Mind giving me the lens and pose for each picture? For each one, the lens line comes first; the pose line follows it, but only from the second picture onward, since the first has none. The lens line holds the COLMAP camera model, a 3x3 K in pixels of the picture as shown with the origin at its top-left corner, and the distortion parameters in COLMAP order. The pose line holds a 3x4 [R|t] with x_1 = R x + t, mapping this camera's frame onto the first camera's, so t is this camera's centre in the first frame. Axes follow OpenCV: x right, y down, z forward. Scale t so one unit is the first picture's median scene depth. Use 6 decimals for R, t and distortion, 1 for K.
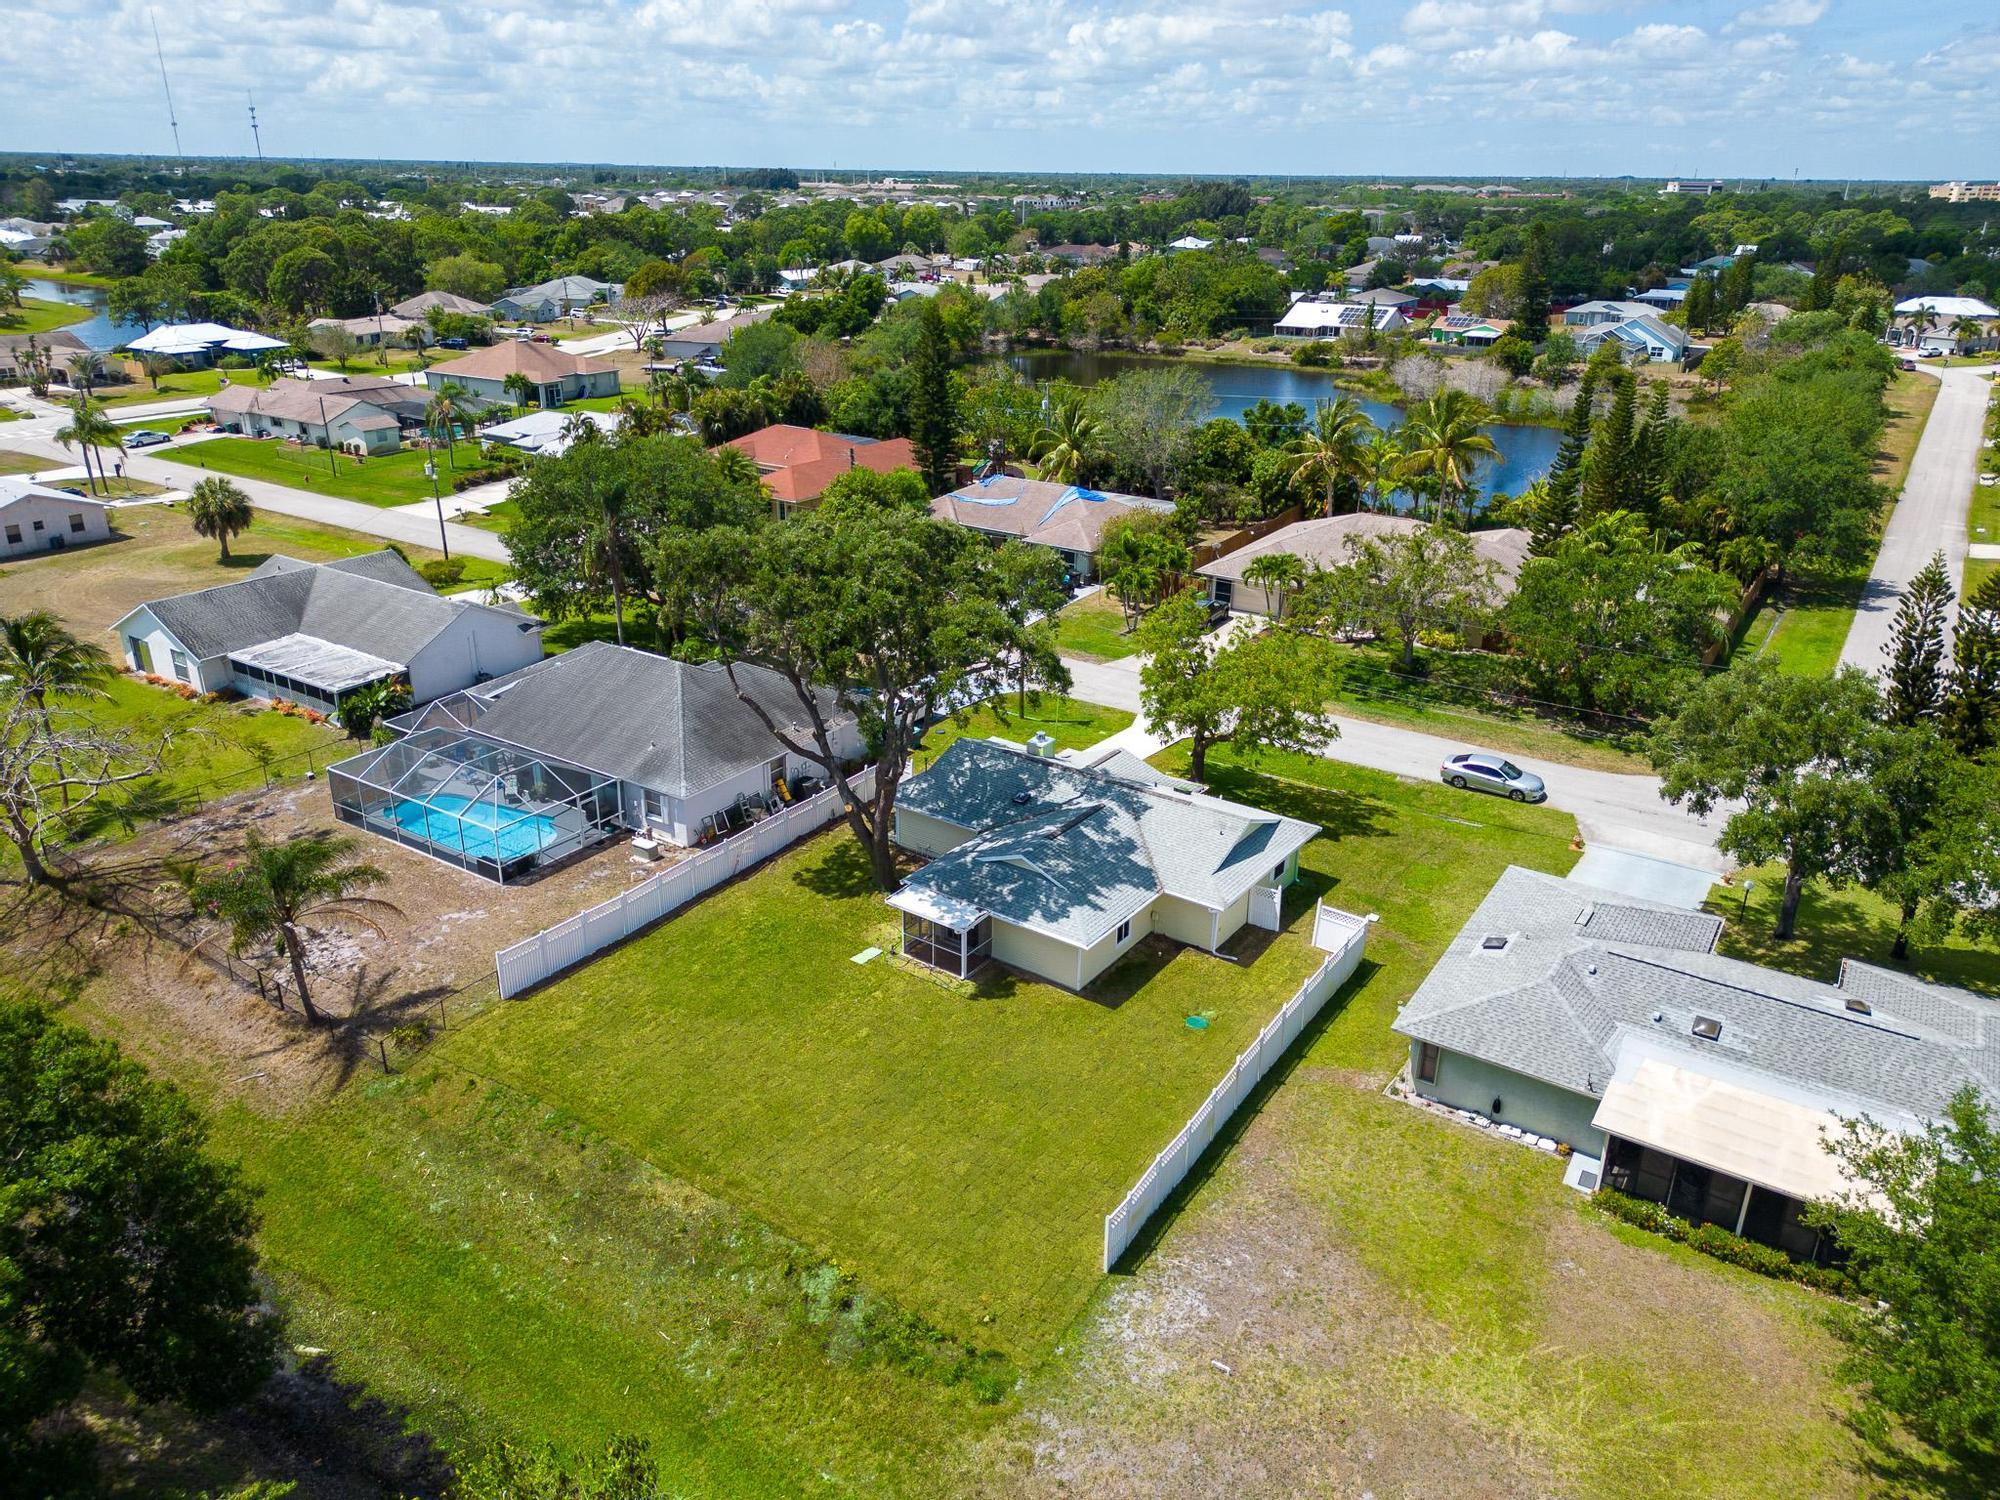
lens RADIAL K [[1398.5, 0, 1000.0], [0, 1398.5, 750.0], [0, 0, 1]] dist [0.078601, -0.082409]
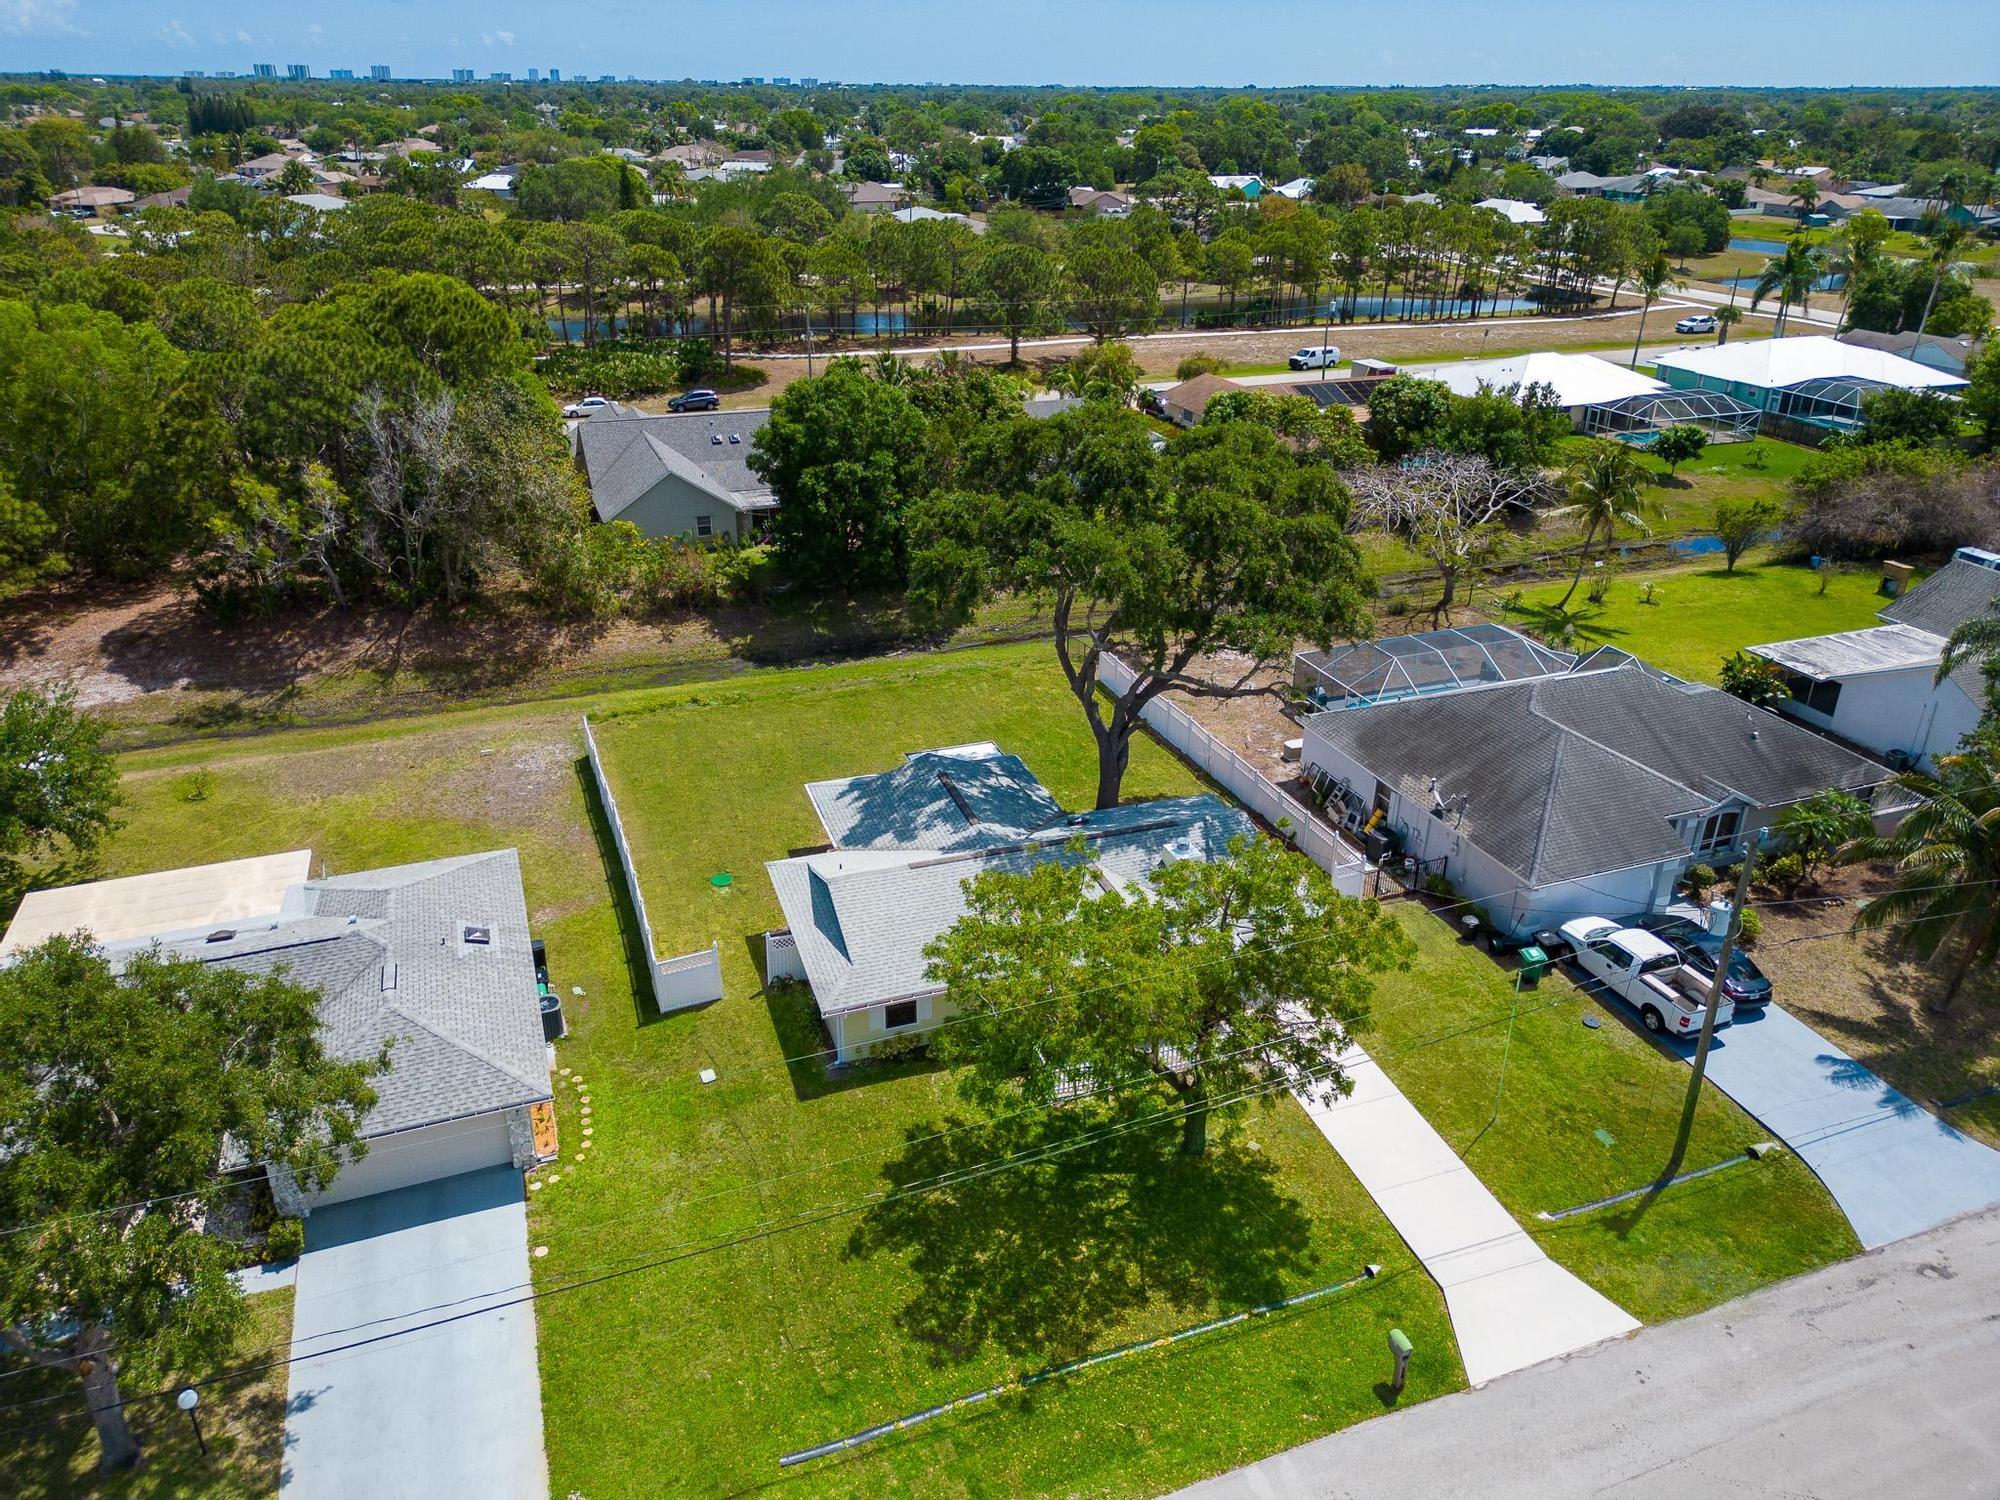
lens RADIAL K [[1398.9, 0, 1000.0], [0, 1398.9, 750.0], [0, 0, 1]] dist [0.060823, -0.052033]
pose [[-0.581348, 0.332142, -0.742776, 0.714518], [-0.324294, 0.742662, 0.585906, -0.518667], [0.746236, 0.581493, -0.324033, 1.351444]]
